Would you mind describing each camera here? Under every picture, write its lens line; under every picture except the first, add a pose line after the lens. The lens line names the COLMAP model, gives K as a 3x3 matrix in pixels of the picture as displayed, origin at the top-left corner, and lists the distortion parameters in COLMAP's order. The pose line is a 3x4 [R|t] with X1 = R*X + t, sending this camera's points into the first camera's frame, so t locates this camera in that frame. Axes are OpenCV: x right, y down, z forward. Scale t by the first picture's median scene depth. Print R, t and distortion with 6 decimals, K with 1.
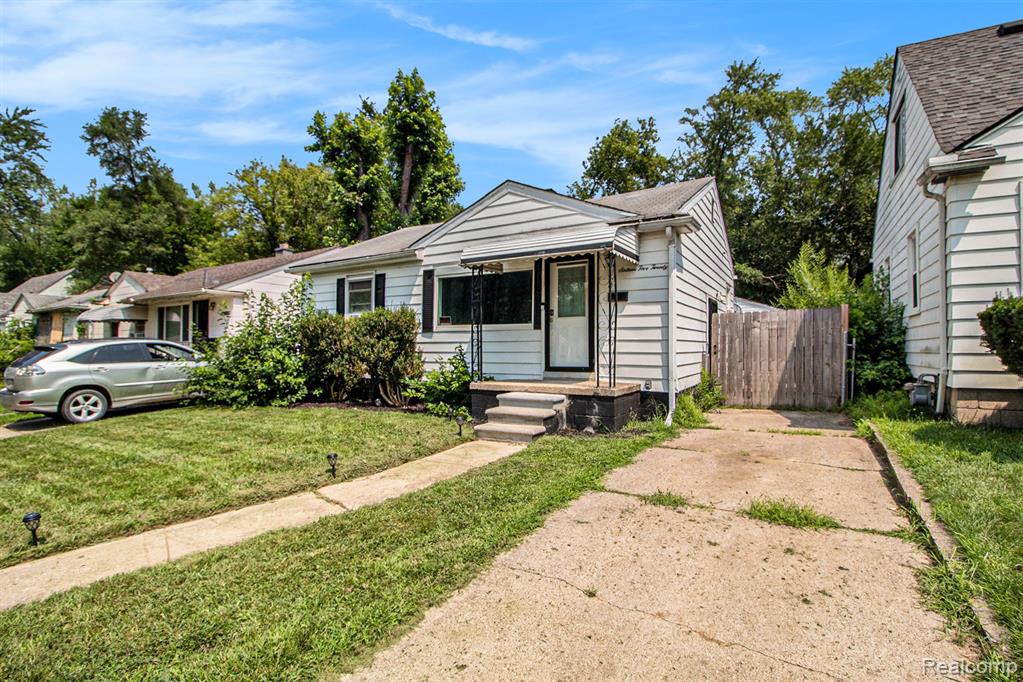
lens RADIAL K [[481.2, 0, 517.1], [0, 481.2, 347.2], [0, 0, 1]] dist [-0.034824, 0.000335]
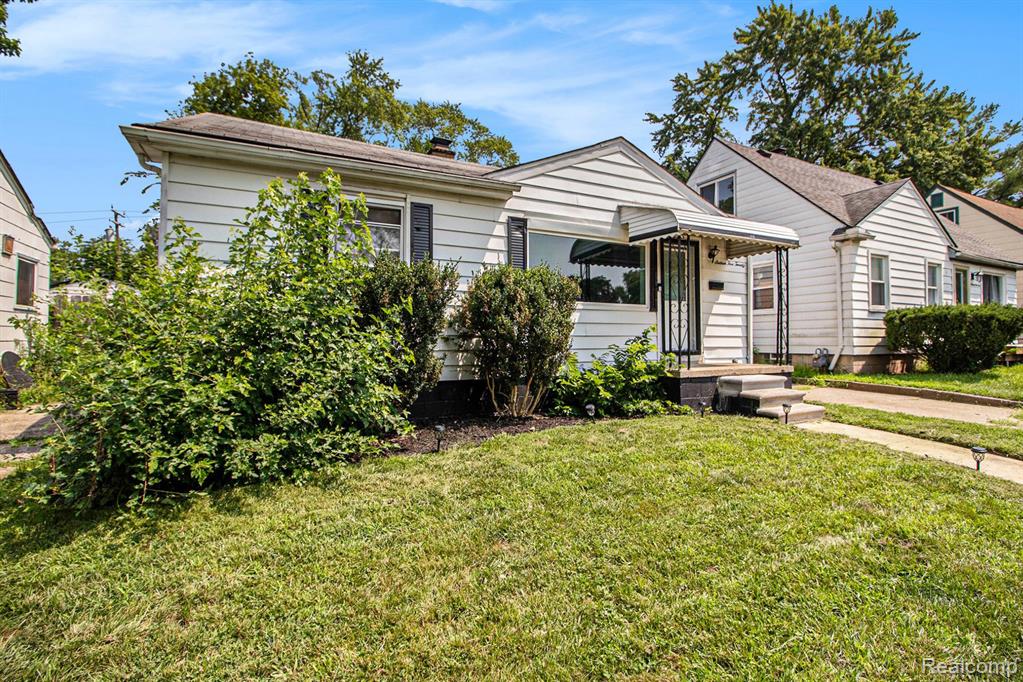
lens RADIAL K [[481.2, 0, 509.1], [0, 481.2, 341.9], [0, 0, 1]] dist [-0.034824, 0.000335]
pose [[0.549625, -0.007721, 0.835376, -0.850474], [-0.005990, 0.999895, 0.013183, 0.011052], [-0.835390, -0.012249, 0.549521, 0.686876]]
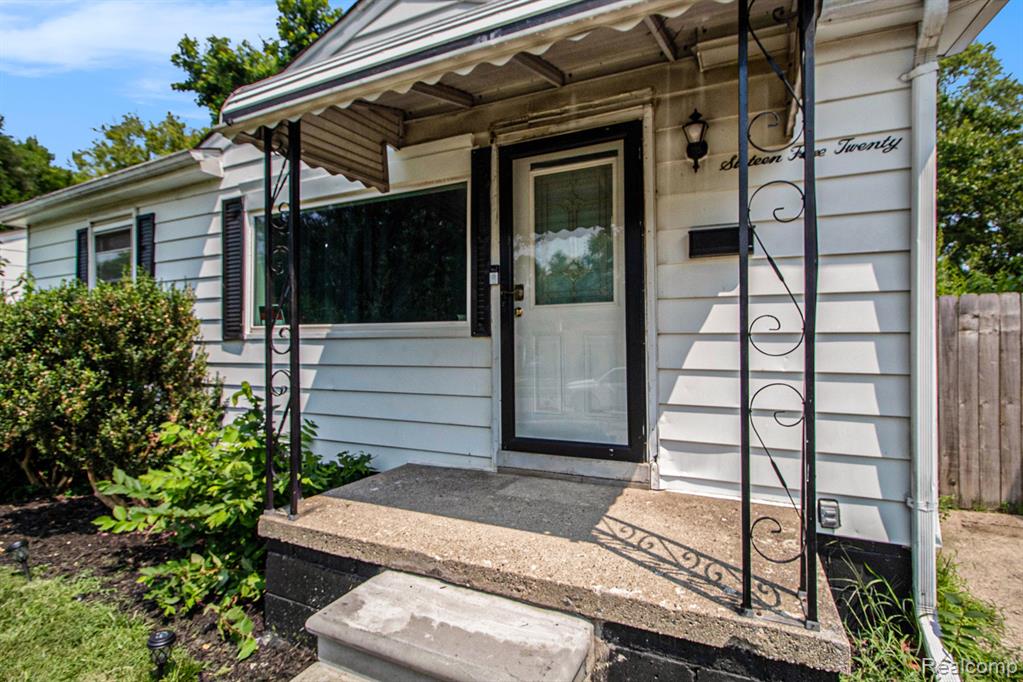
lens RADIAL K [[481.2, 0, 514.0], [0, 481.2, 343.4], [0, 0, 1]] dist [-0.034824, 0.000335]
pose [[0.993761, -0.008165, 0.111230, 0.024785], [0.007343, 0.999943, 0.007799, -0.033076], [-0.111287, -0.006934, 0.993764, 0.592523]]
